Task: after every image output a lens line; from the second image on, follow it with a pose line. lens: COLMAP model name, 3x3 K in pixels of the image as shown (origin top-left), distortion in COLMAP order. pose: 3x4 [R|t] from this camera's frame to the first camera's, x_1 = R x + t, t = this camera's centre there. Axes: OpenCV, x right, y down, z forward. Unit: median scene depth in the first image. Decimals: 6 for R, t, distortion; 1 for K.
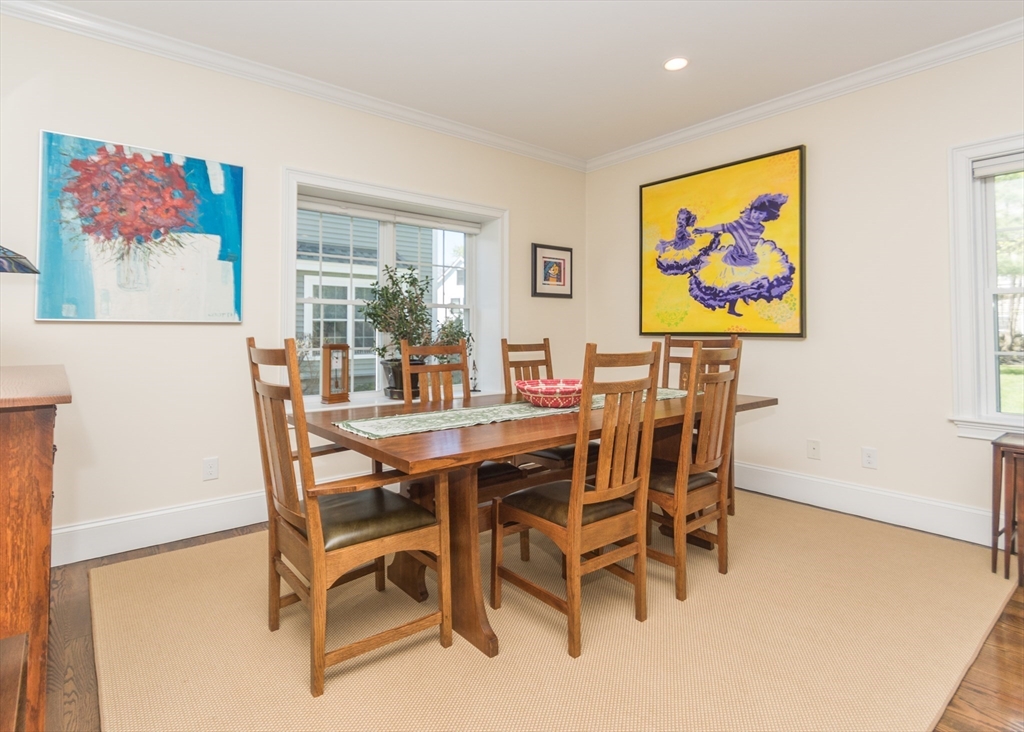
lens RADIAL K [[526.8, 0, 484.4], [0, 526.8, 319.1], [0, 0, 1]] dist [0.002556, -0.000256]
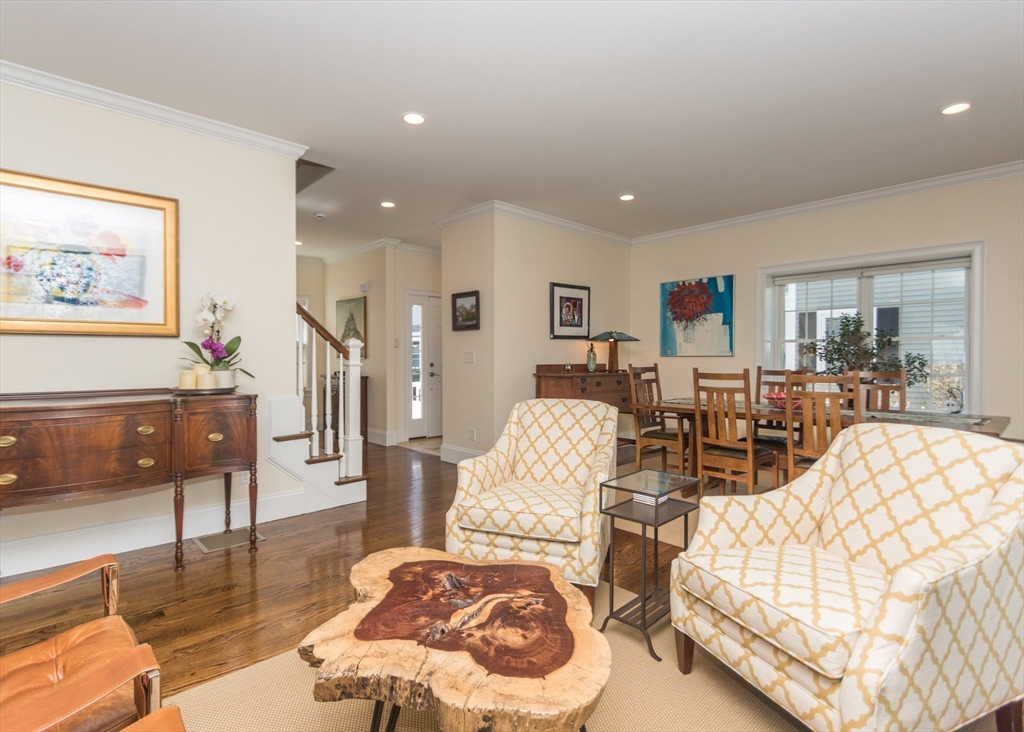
lens RADIAL K [[498.1, 0, 515.9], [0, 498.1, 356.6], [0, 0, 1]] dist [-0.002415, -0.000536]
pose [[0.110042, -0.002727, -0.993923, 1.244467], [0.020696, 0.999786, -0.000452, -0.008254], [0.993711, -0.020521, 0.110075, 0.014250]]
